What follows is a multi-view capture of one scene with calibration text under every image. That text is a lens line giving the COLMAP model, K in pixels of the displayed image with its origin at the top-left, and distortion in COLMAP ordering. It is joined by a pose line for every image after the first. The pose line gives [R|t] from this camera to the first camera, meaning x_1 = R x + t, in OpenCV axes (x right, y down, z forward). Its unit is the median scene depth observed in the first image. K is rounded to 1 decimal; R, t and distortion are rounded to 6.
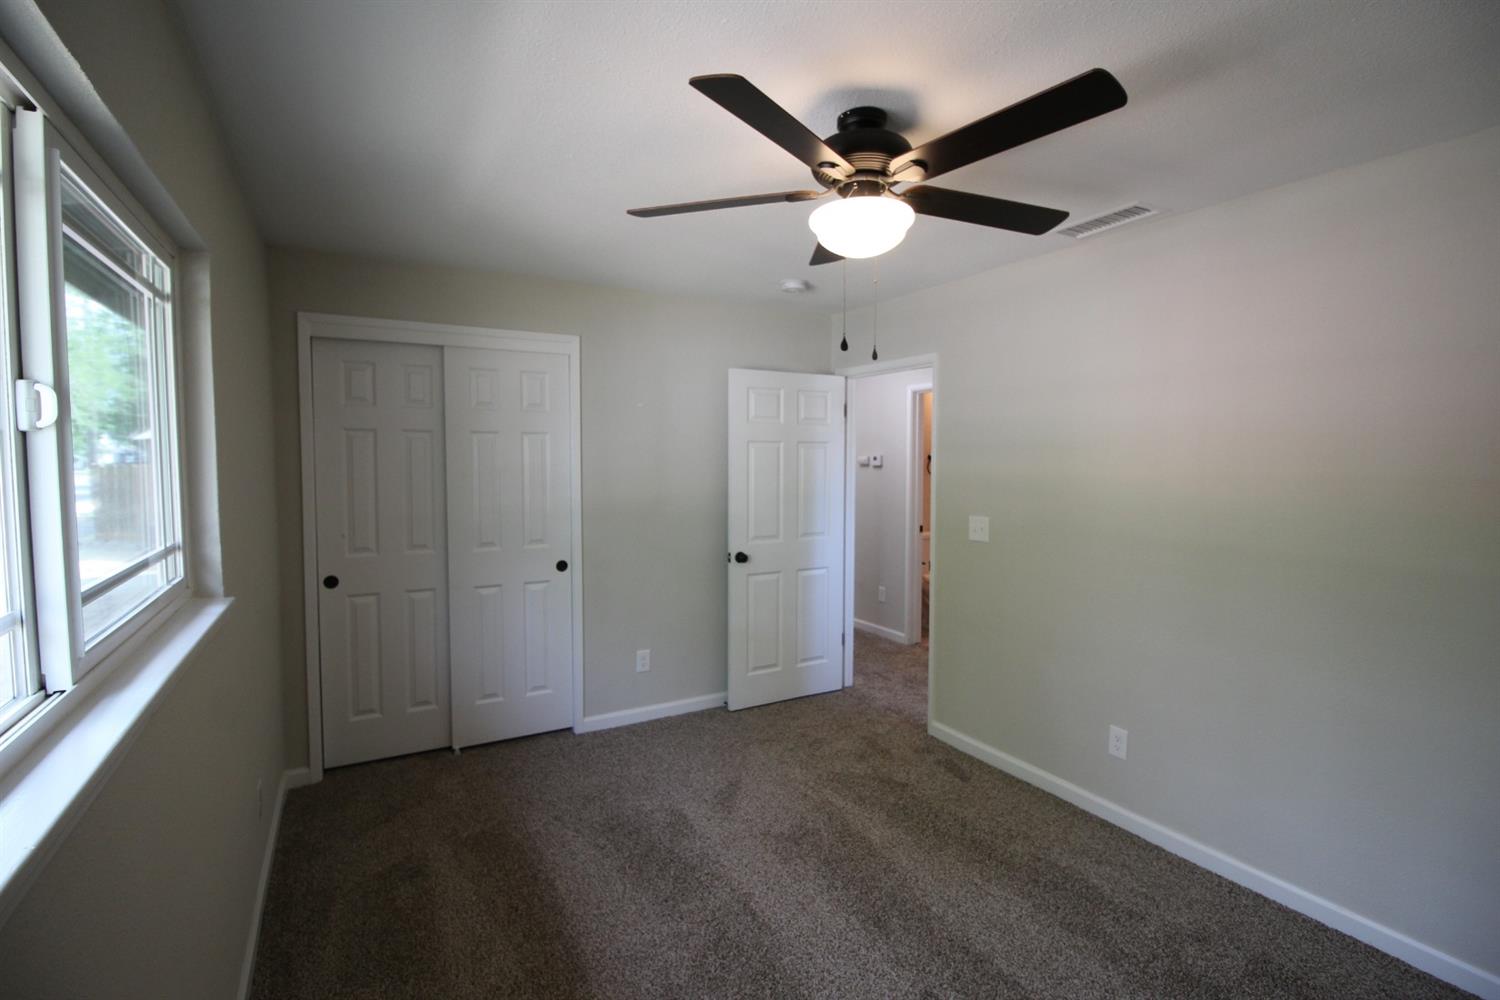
lens RADIAL K [[690.5, 0, 747.5], [0, 690.5, 496.8], [0, 0, 1]] dist [0.001582, -0.012589]
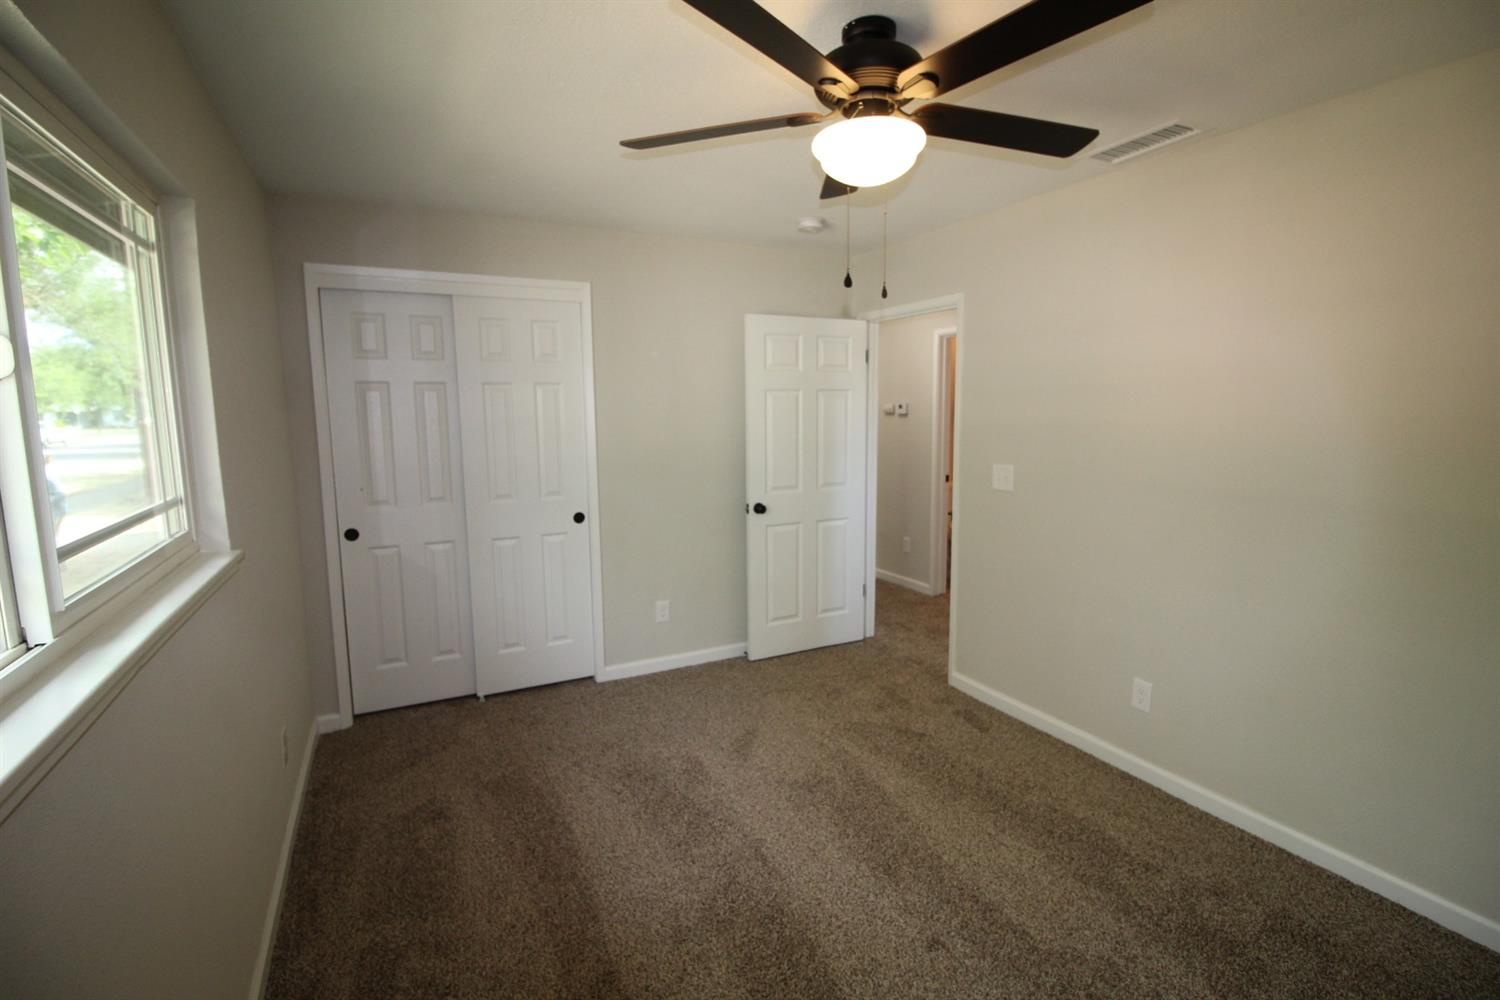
lens RADIAL K [[690.5, 0, 747.5], [0, 690.5, 496.8], [0, 0, 1]] dist [0.001582, -0.012589]
pose [[0.998976, -0.006255, -0.044804, 0.029478], [0.009376, 0.997518, 0.069778, 0.003779], [0.044256, -0.070127, 0.996556, 0.026137]]
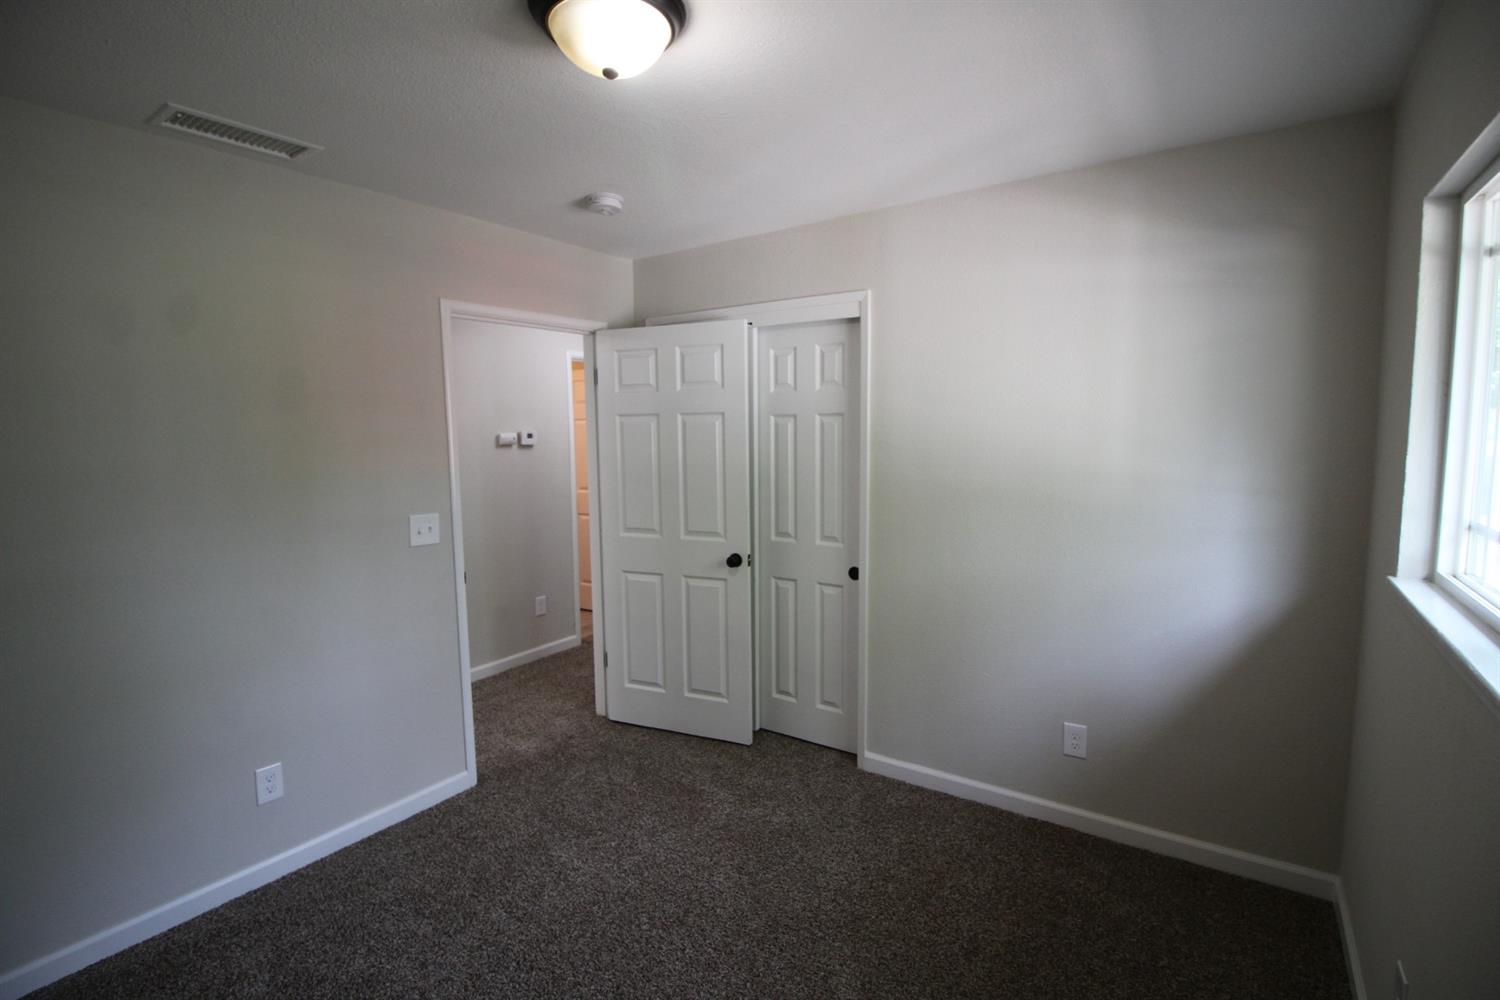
lens RADIAL K [[695.8, 0, 754.9], [0, 695.8, 496.0], [0, 0, 1]] dist [-0.002857, -0.010379]
pose [[-0.428211, -0.075265, 0.900539, -1.568672], [0.075262, 0.990093, 0.118537, -0.152937], [-0.900539, 0.118535, -0.418304, 2.740502]]
